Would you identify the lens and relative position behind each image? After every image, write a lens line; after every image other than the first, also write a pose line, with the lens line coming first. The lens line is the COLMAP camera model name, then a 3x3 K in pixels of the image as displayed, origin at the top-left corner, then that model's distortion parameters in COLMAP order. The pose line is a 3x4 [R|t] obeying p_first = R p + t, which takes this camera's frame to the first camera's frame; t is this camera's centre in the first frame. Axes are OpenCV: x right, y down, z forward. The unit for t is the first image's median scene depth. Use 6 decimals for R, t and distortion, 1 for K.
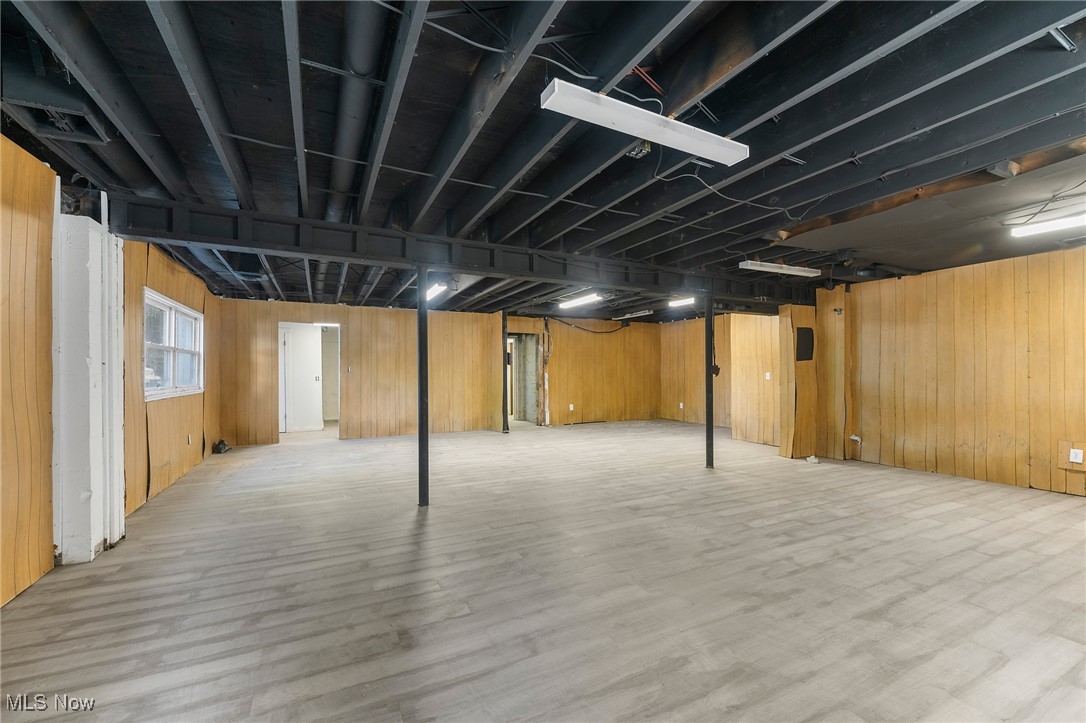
lens RADIAL K [[440.0, 0, 541.3], [0, 440.0, 366.7], [0, 0, 1]] dist [-0.000718, -0.000403]
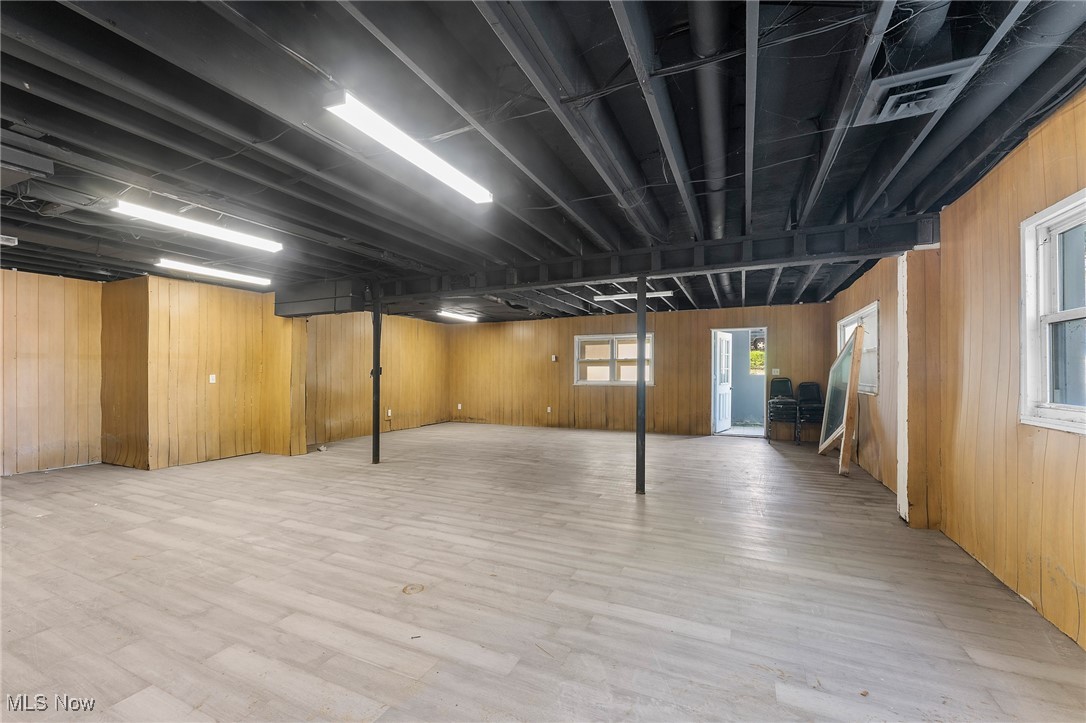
lens RADIAL K [[440.0, 0, 543.7], [0, 440.0, 371.3], [0, 0, 1]] dist [-0.000718, -0.000403]
pose [[-0.623087, 0.006062, 0.782129, -0.712098], [-0.006537, 0.999895, -0.012958, 0.018488], [-0.782125, -0.013187, -0.622982, 1.368192]]
